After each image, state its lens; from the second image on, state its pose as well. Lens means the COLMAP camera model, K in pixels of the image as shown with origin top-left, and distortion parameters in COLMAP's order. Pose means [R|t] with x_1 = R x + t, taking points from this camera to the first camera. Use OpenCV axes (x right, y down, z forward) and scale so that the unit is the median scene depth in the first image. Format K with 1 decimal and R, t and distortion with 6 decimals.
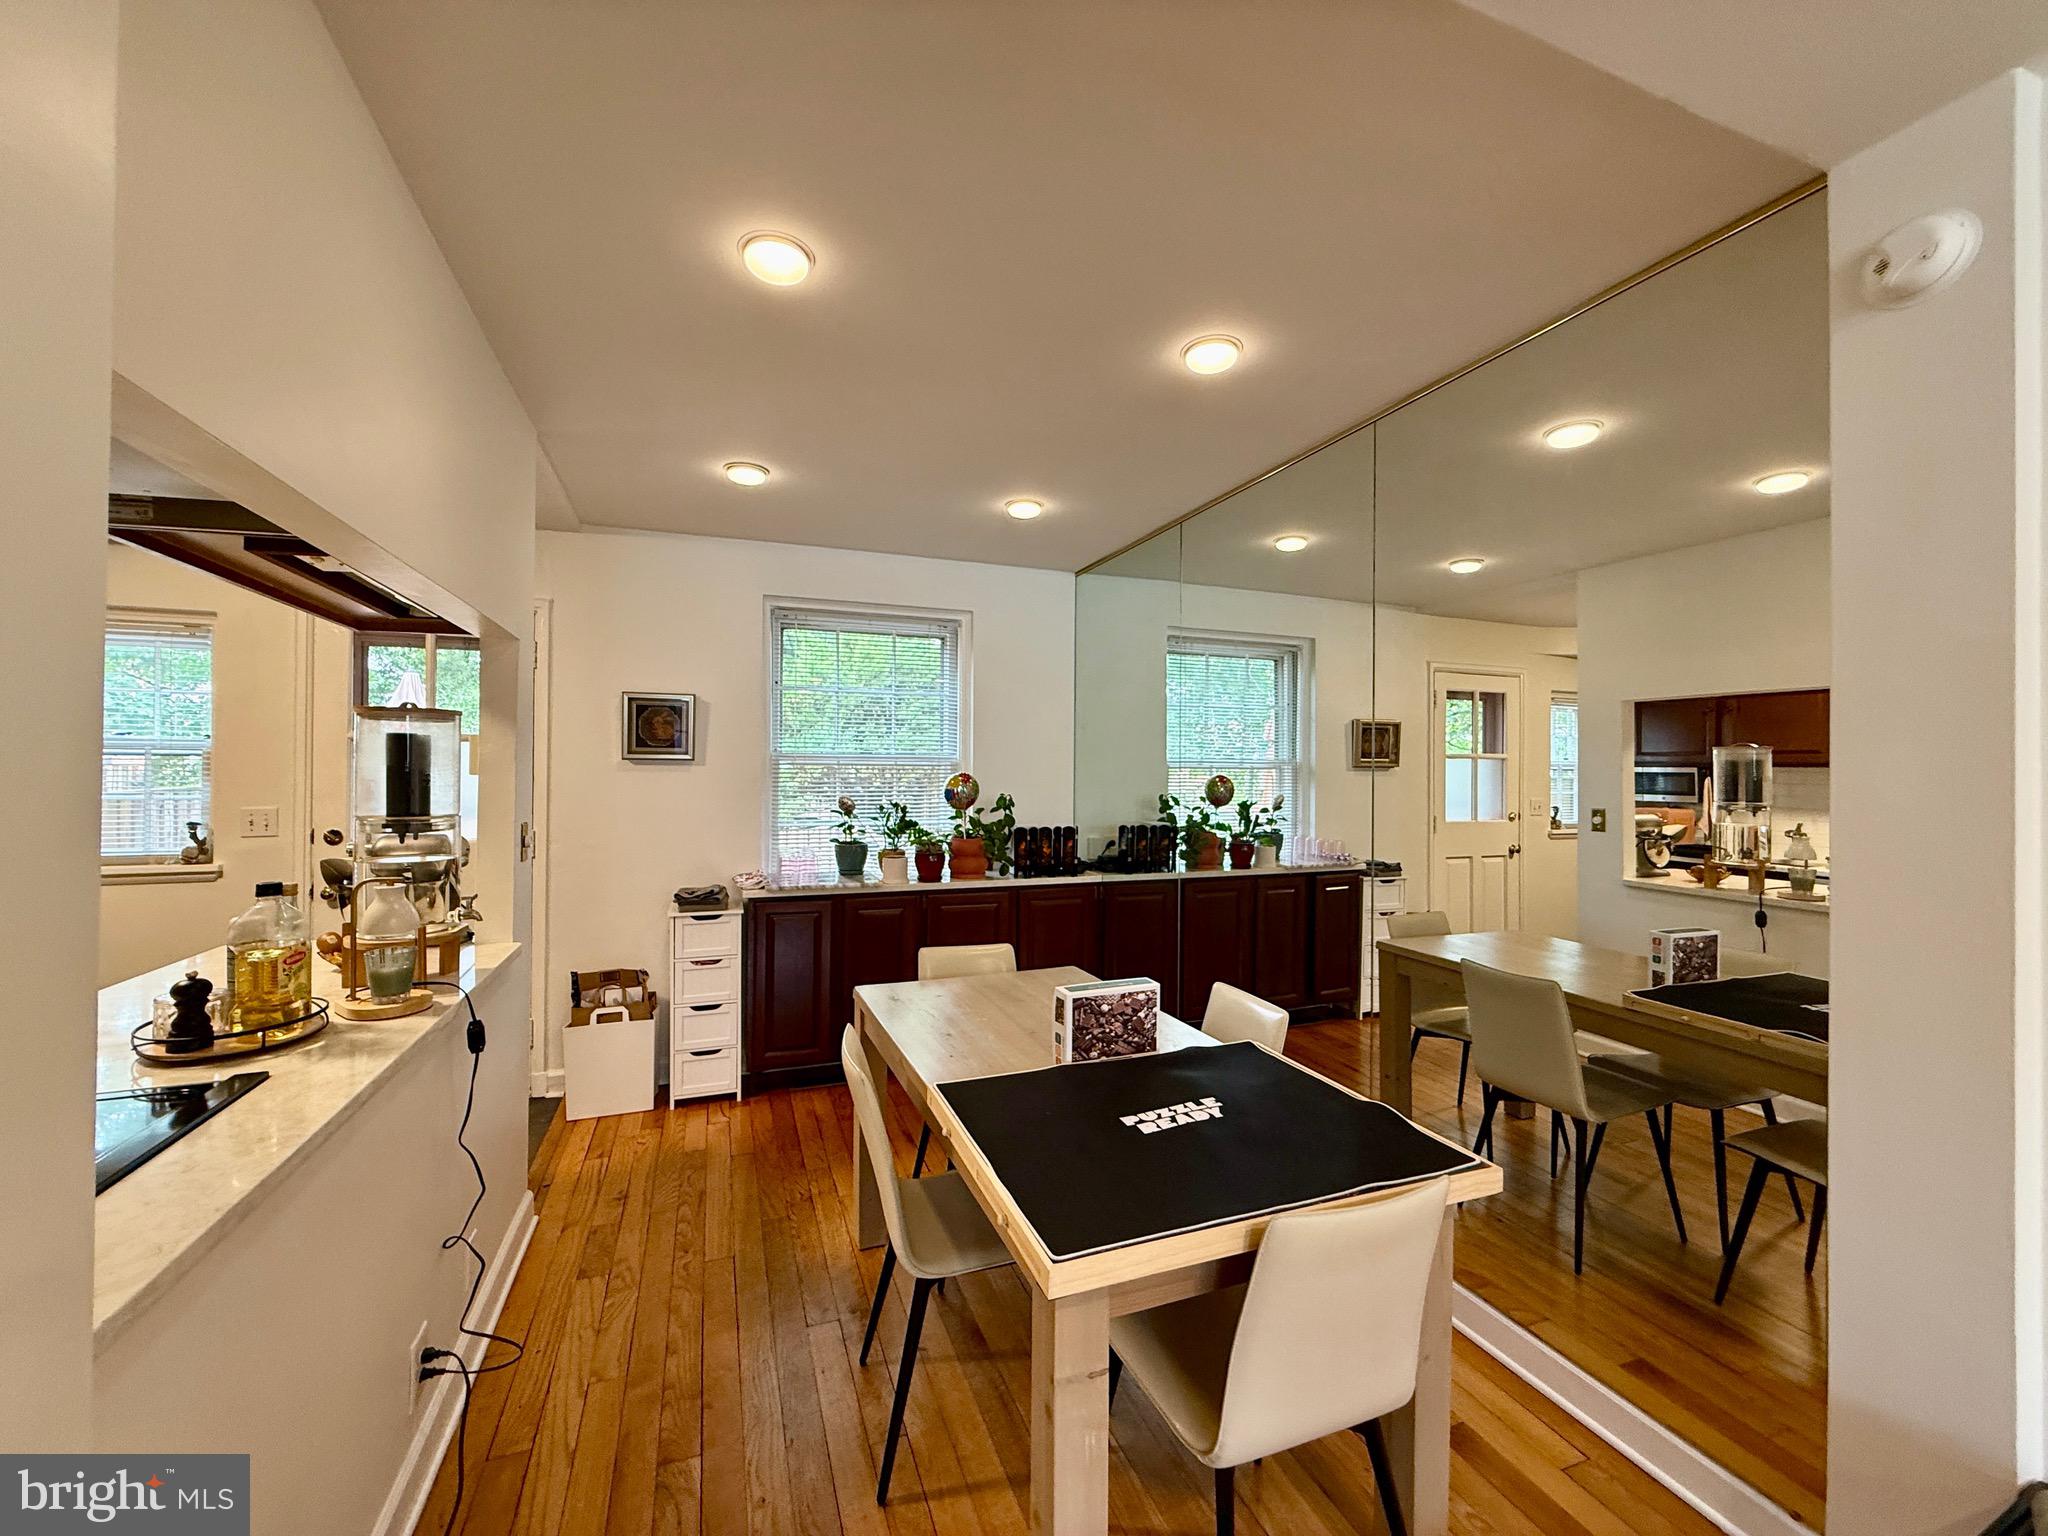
lens RADIAL K [[817.7, 0, 1025.0], [0, 817.7, 766.5], [0, 0, 1]] dist [0.004482, 0.000186]
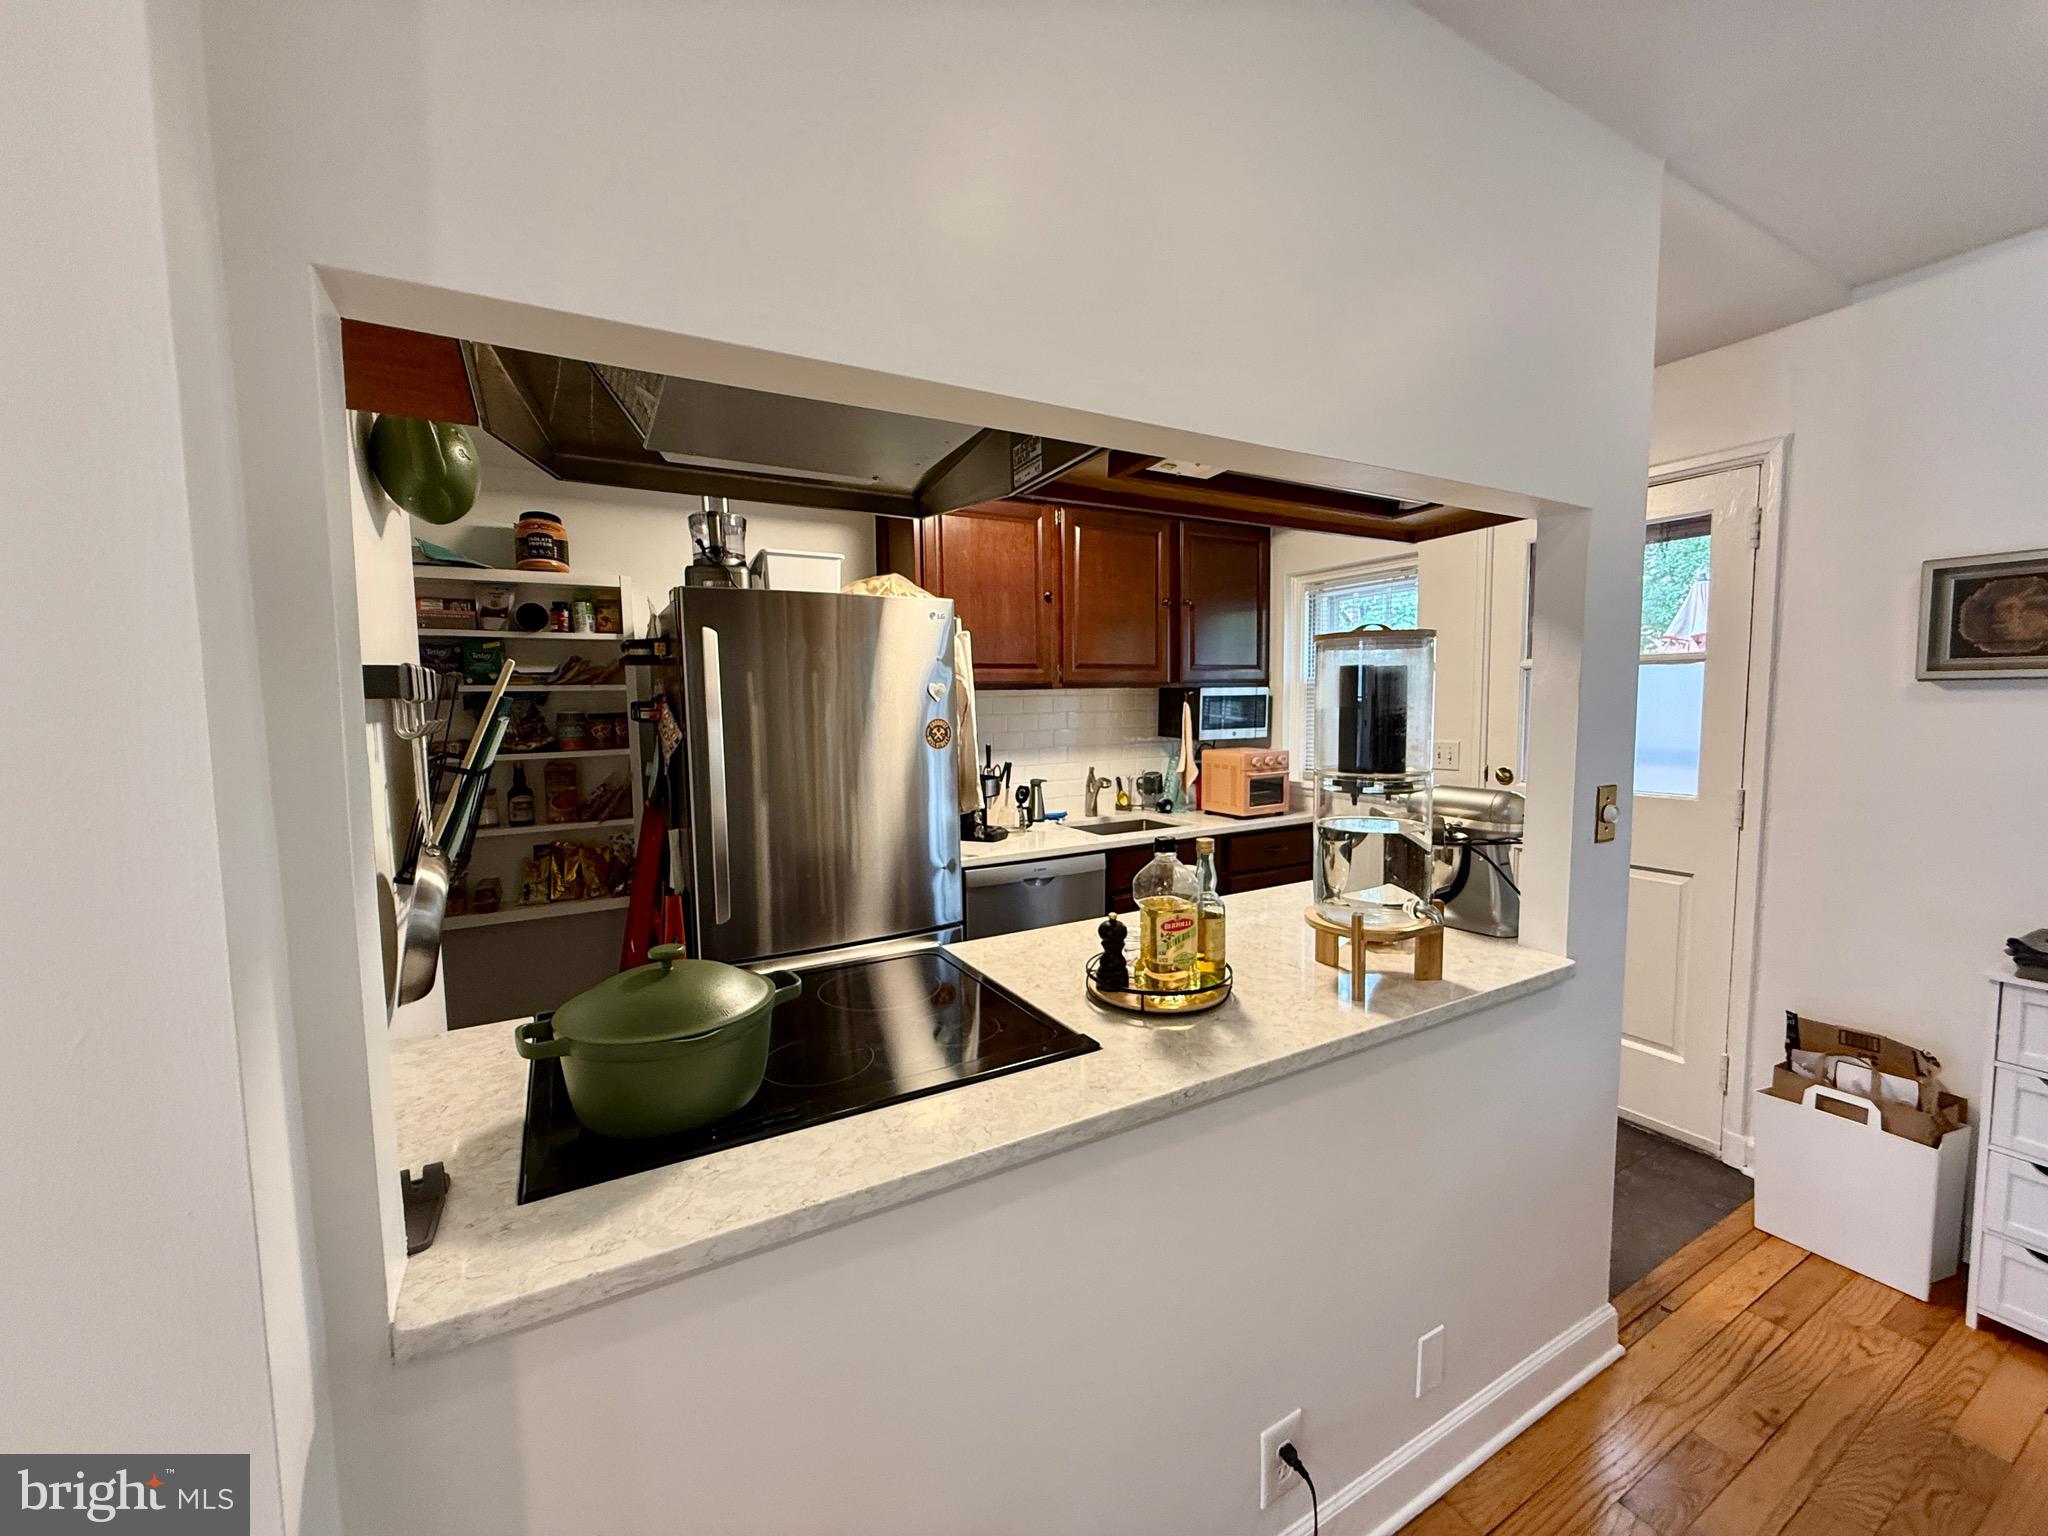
lens RADIAL K [[817.7, 0, 1024.0], [0, 817.7, 767.9], [0, 0, 1]] dist [0.004482, 0.000186]
pose [[0.154358, 0.075131, -0.985154, -0.018113], [0.019380, 0.996683, 0.079046, -0.006732], [0.987825, -0.031294, 0.152390, 0.332777]]
